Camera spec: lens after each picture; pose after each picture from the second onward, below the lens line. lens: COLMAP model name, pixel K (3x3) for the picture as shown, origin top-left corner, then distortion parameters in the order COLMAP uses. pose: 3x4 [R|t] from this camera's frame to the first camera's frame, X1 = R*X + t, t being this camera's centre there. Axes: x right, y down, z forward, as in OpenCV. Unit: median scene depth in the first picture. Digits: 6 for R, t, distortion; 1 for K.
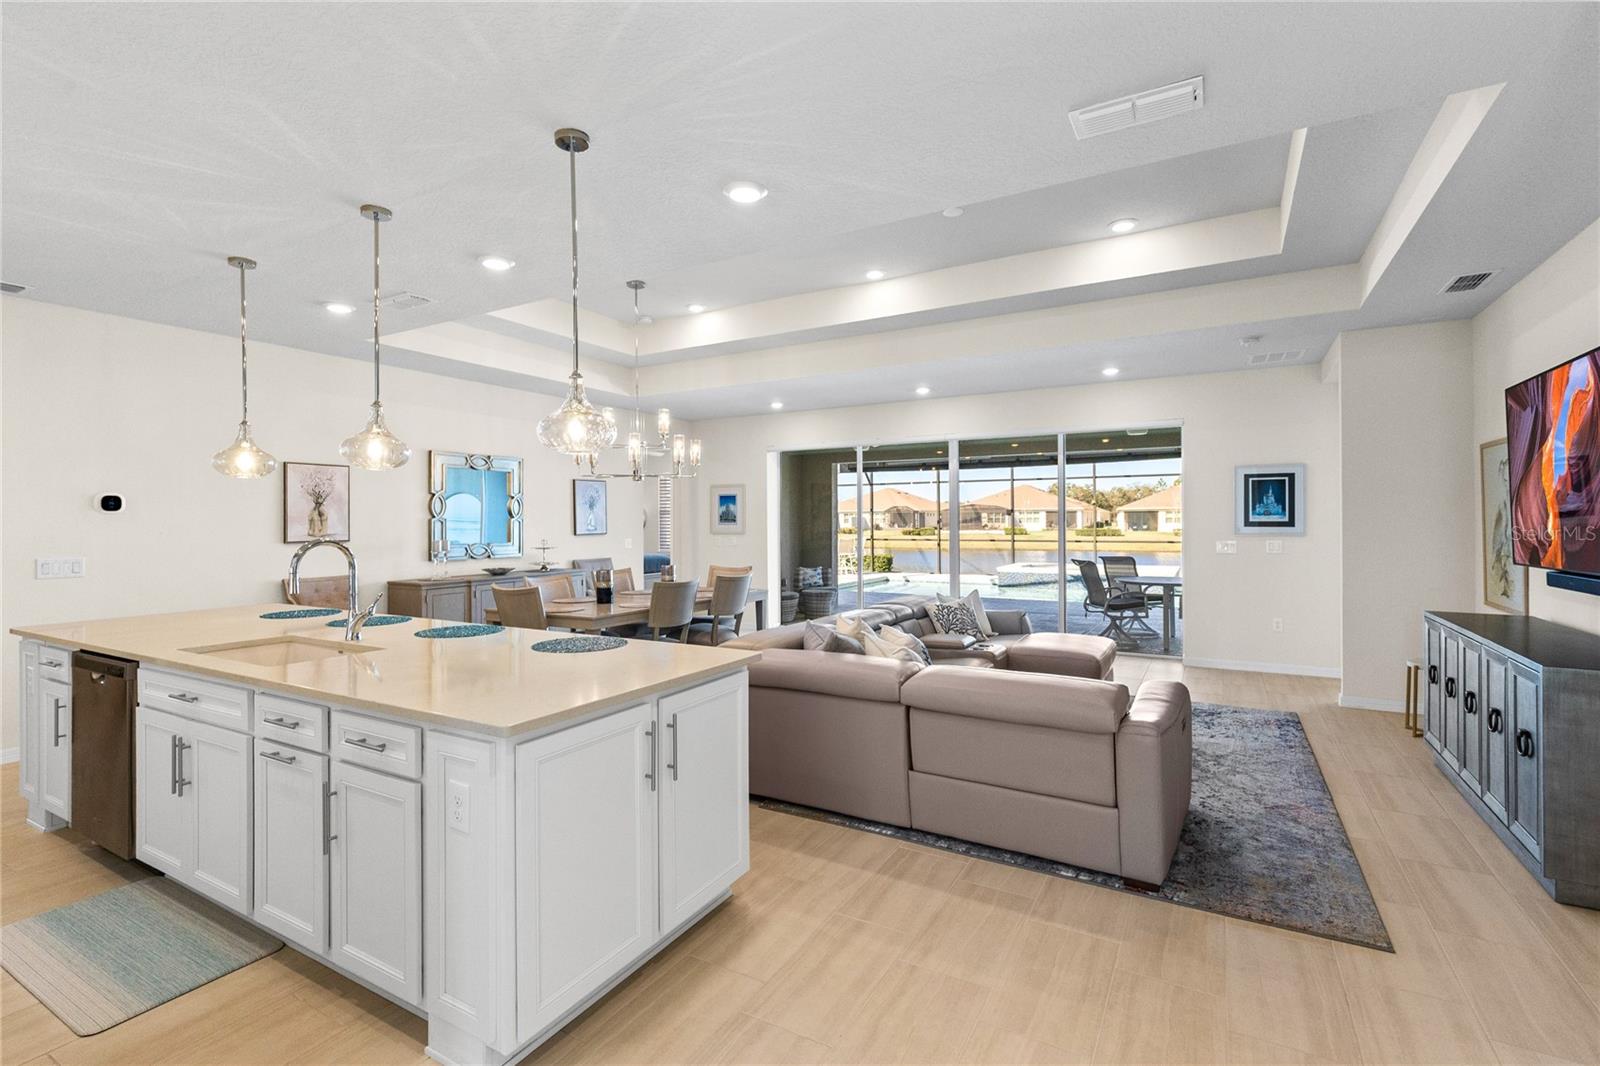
lens RADIAL K [[721.4, 0, 809.1], [0, 721.4, 519.7], [0, 0, 1]] dist [0.008563, 0.000155]
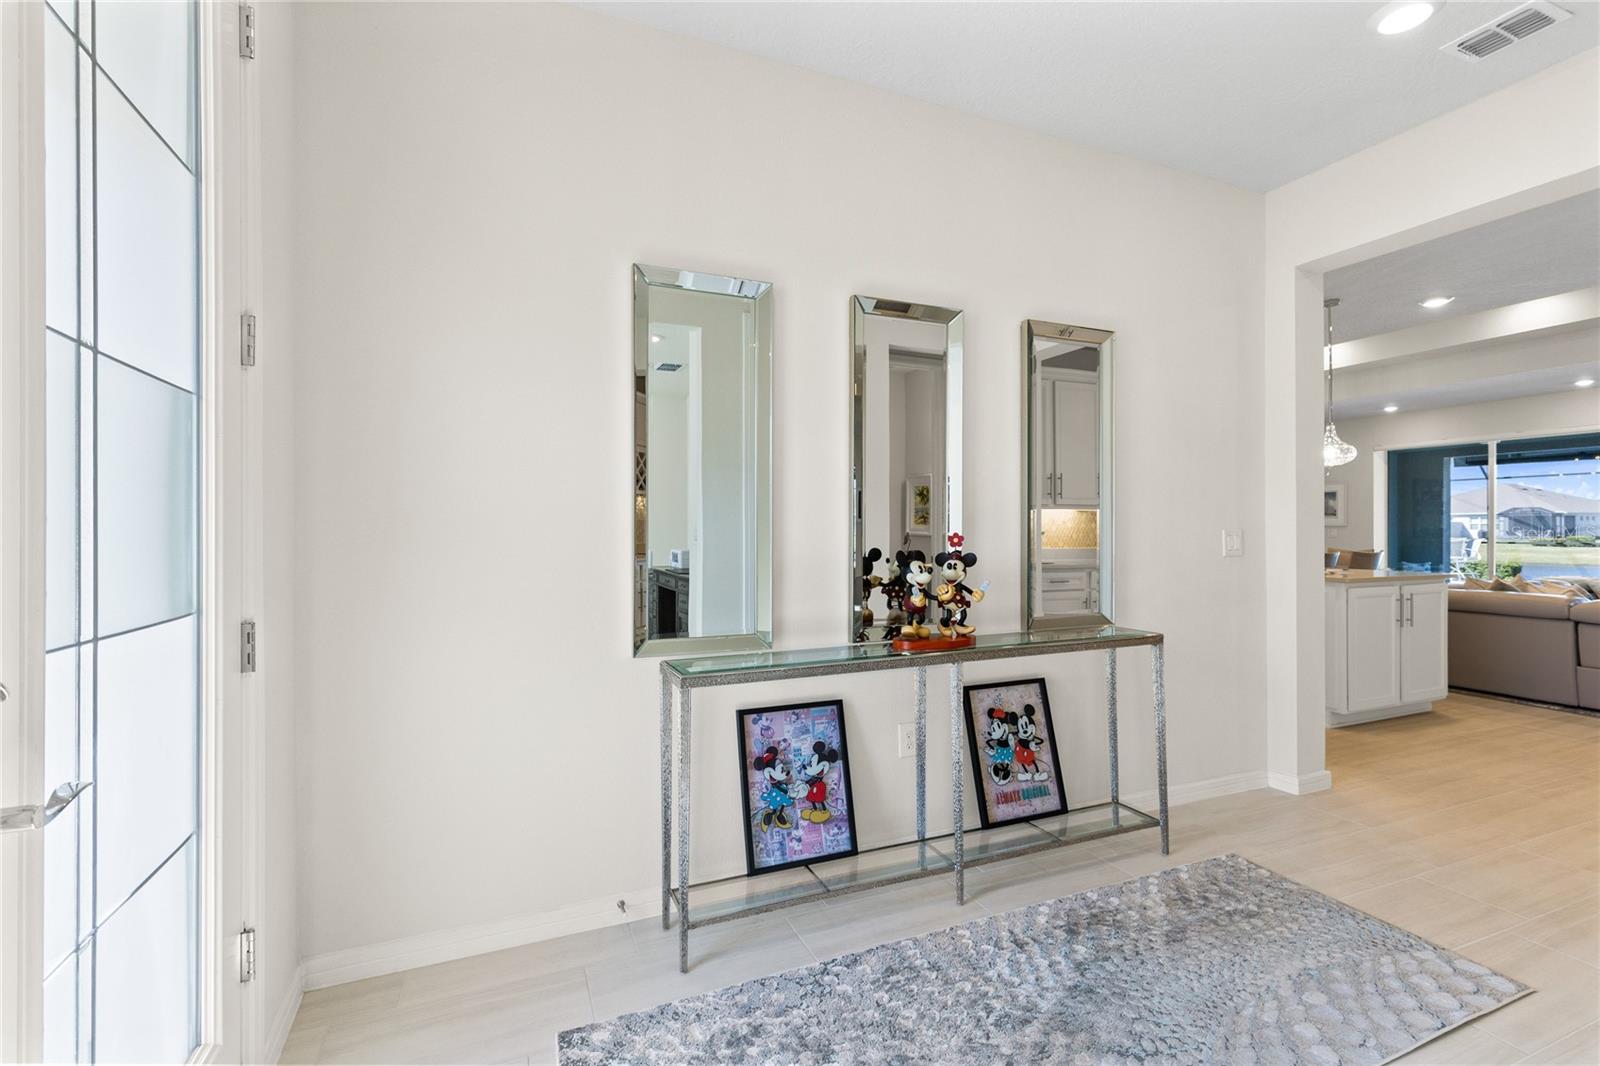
lens RADIAL K [[721.4, 0, 802.4], [0, 721.4, 532.2], [0, 0, 1]] dist [0.008563, 0.000155]
pose [[0.793172, 0.007298, -0.608954, -0.090521], [-0.002420, 0.999958, 0.008832, 0.025178], [0.608993, -0.005532, 0.793157, -0.488701]]
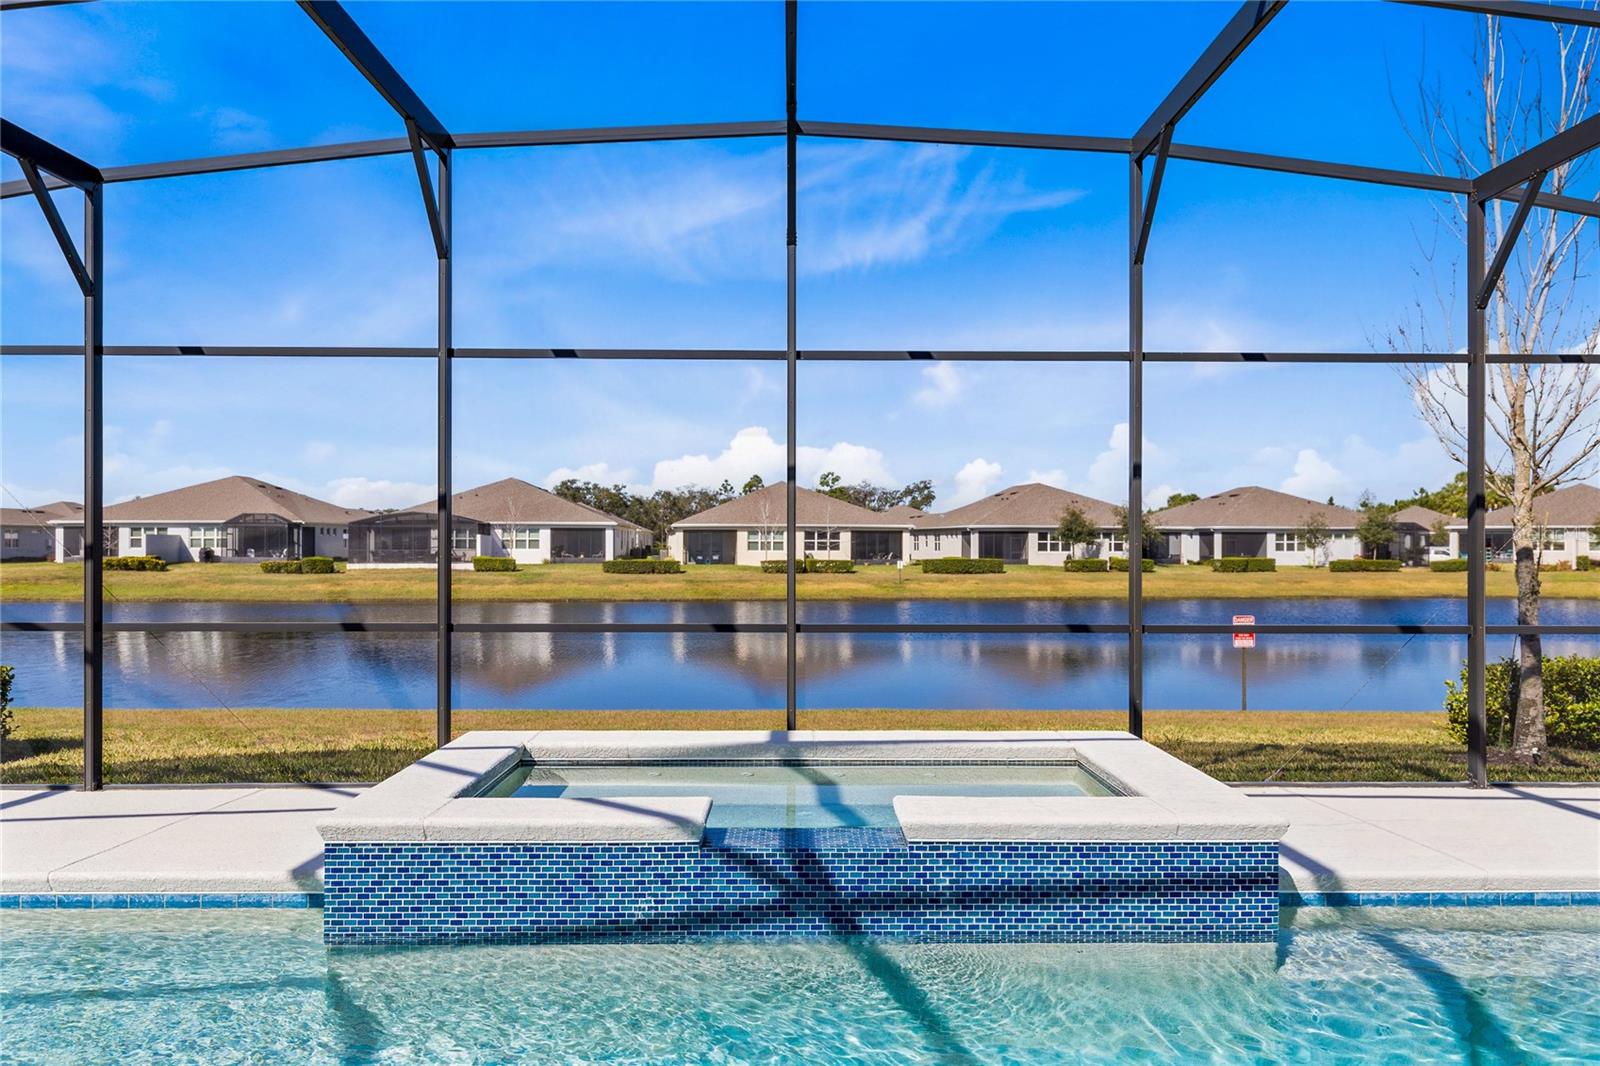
lens RADIAL K [[1199.4, 0, 815.1], [0, 1199.4, 541.4], [0, 0, 1]] dist [-0.003975, 0.002107]
pose [[0.859364, 0.008313, 0.511297, 0.462017], [-0.007484, 0.999965, -0.003678, 0.002869], [-0.511310, -0.000666, 0.859396, 1.506928]]
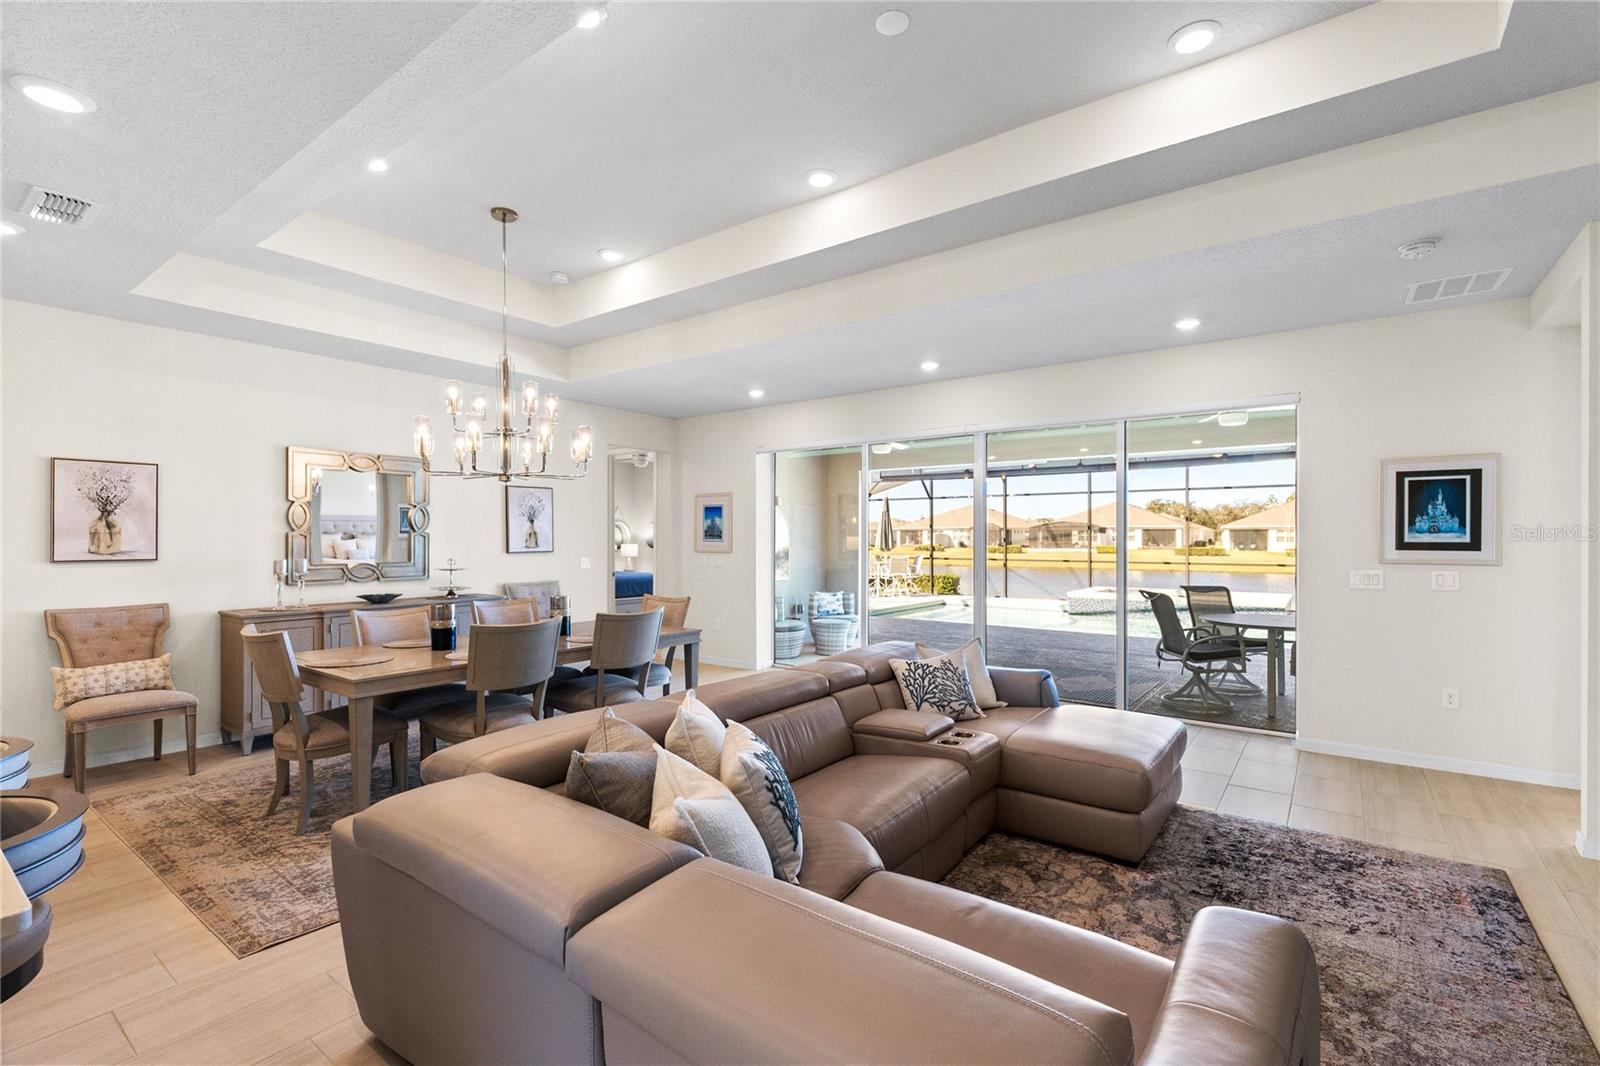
lens RADIAL K [[721.4, 0, 815.6], [0, 721.4, 537.2], [0, 0, 1]] dist [0.008563, 0.000155]
pose [[0.993840, 0.005697, -0.110676, 0.119118], [-0.005565, 0.999983, 0.001506, -0.000120], [0.110682, -0.000881, 0.993855, 0.229731]]
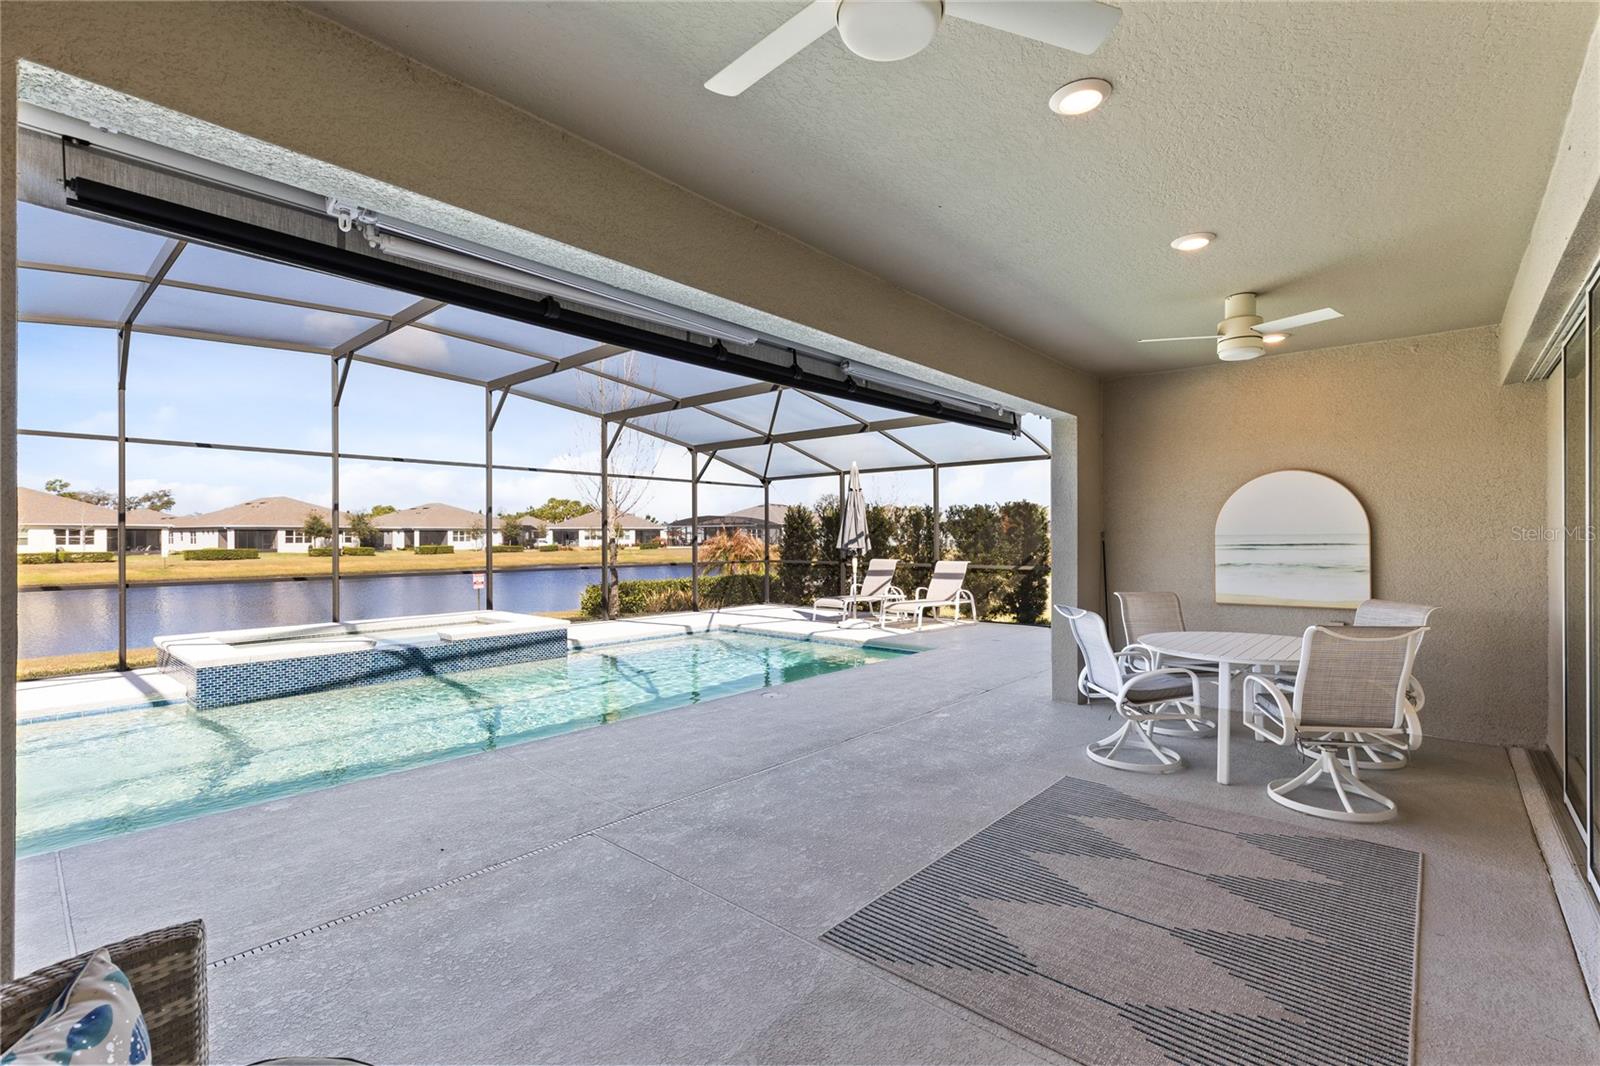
lens RADIAL K [[721.4, 0, 783.4], [0, 721.4, 531.7], [0, 0, 1]] dist [0.008563, 0.000155]
pose [[0.221218, 0.010998, 0.975162, -0.089900], [0.001292, 0.999932, -0.011571, 0.003583], [-0.975223, 0.003820, 0.221189, 1.298834]]
